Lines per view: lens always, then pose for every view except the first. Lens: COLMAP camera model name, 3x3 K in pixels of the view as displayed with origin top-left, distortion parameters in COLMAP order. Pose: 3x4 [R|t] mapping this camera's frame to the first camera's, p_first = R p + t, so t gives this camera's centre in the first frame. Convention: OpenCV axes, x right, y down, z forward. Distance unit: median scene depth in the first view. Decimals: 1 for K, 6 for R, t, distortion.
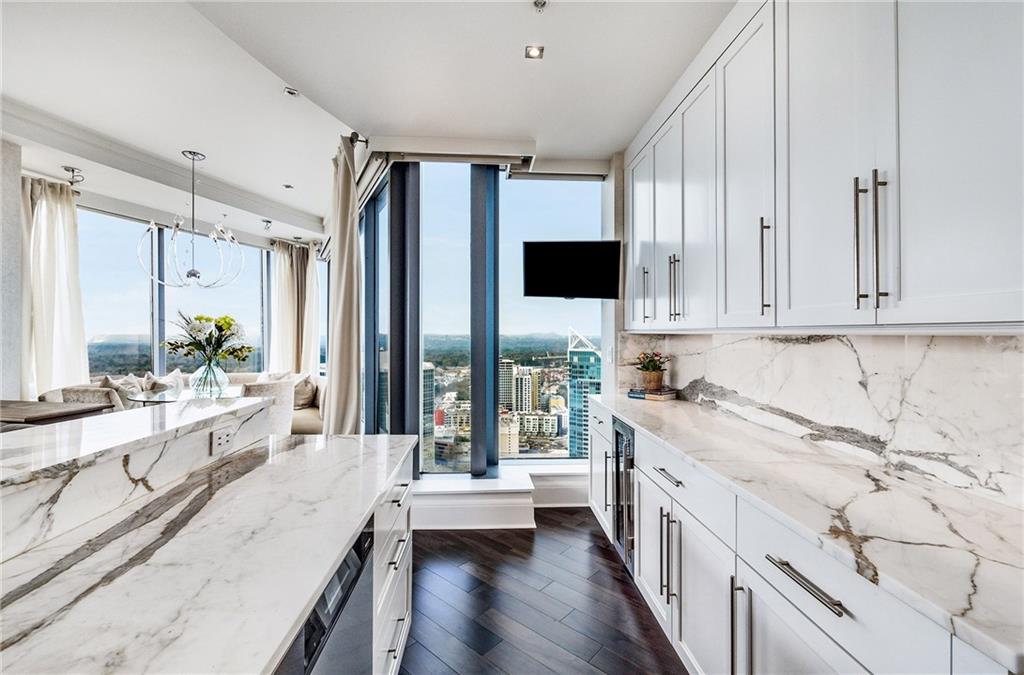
lens RADIAL K [[441.3, 0, 510.8], [0, 441.3, 337.6], [0, 0, 1]] dist [-0.008050, 0.000867]
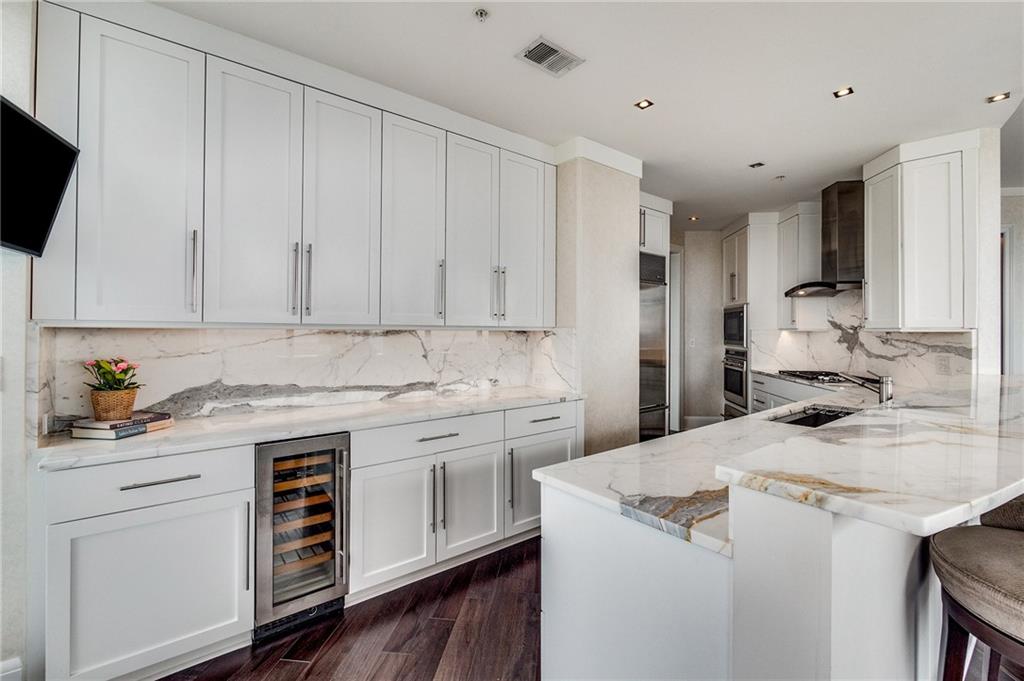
lens RADIAL K [[441.3, 0, 521.8], [0, 441.3, 326.5], [0, 0, 1]] dist [-0.008050, 0.000867]
pose [[-0.581035, 0.000441, 0.813878, -0.968982], [0.000038, 1.000000, -0.000514, -0.020791], [-0.813878, -0.000267, -0.581035, 1.743248]]
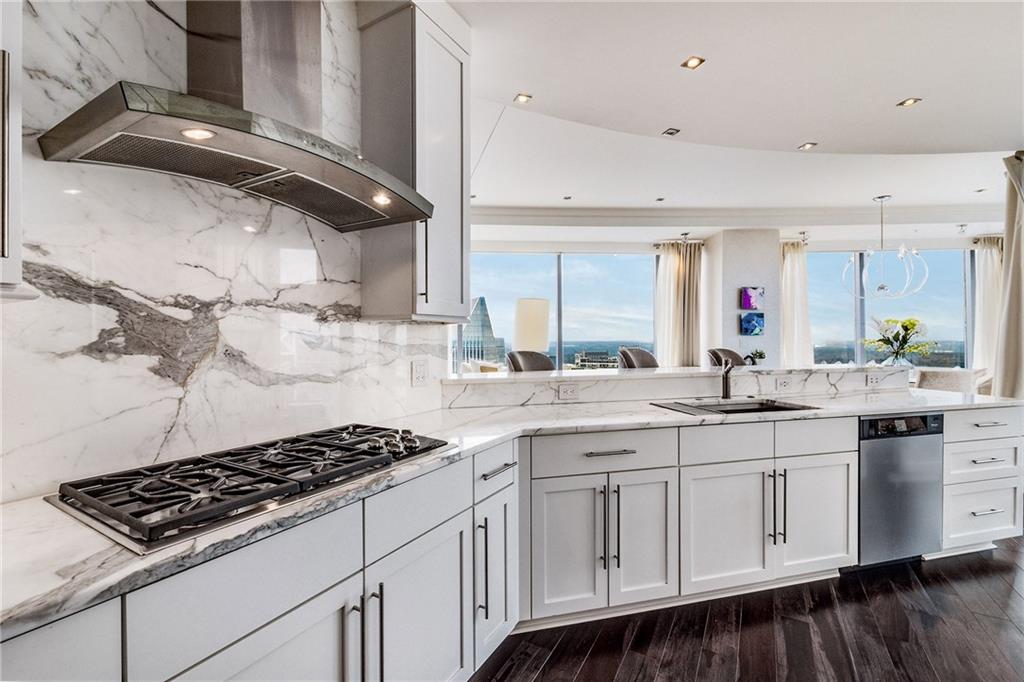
lens RADIAL K [[446.8, 0, 507.2], [0, 446.8, 334.0], [0, 0, 1]] dist [-0.011479, 0.002156]
pose [[0.199430, -0.017538, -0.979755, 0.989361], [-0.002028, 0.999830, -0.018310, 0.058736], [0.979910, 0.005638, 0.199361, -1.036705]]
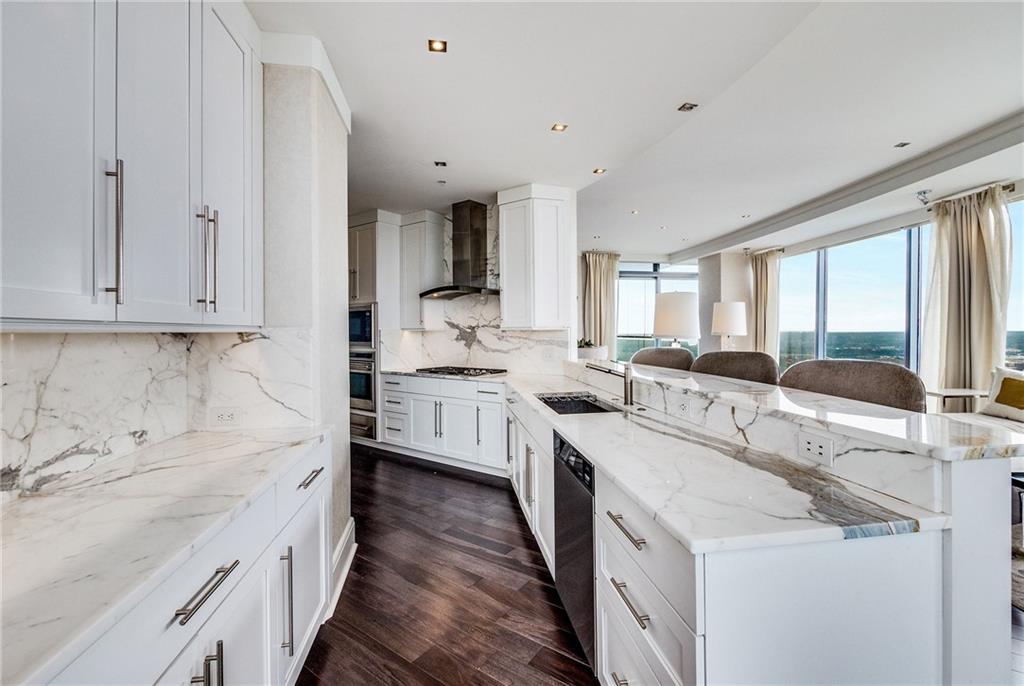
lens RADIAL K [[446.8, 0, 516.1], [0, 446.8, 330.8], [0, 0, 1]] dist [-0.011479, 0.002156]
pose [[-0.995098, 0.004593, -0.098789, 0.031544], [0.003899, 0.999966, 0.007220, -0.011816], [0.098819, 0.006800, -0.995082, 1.761910]]
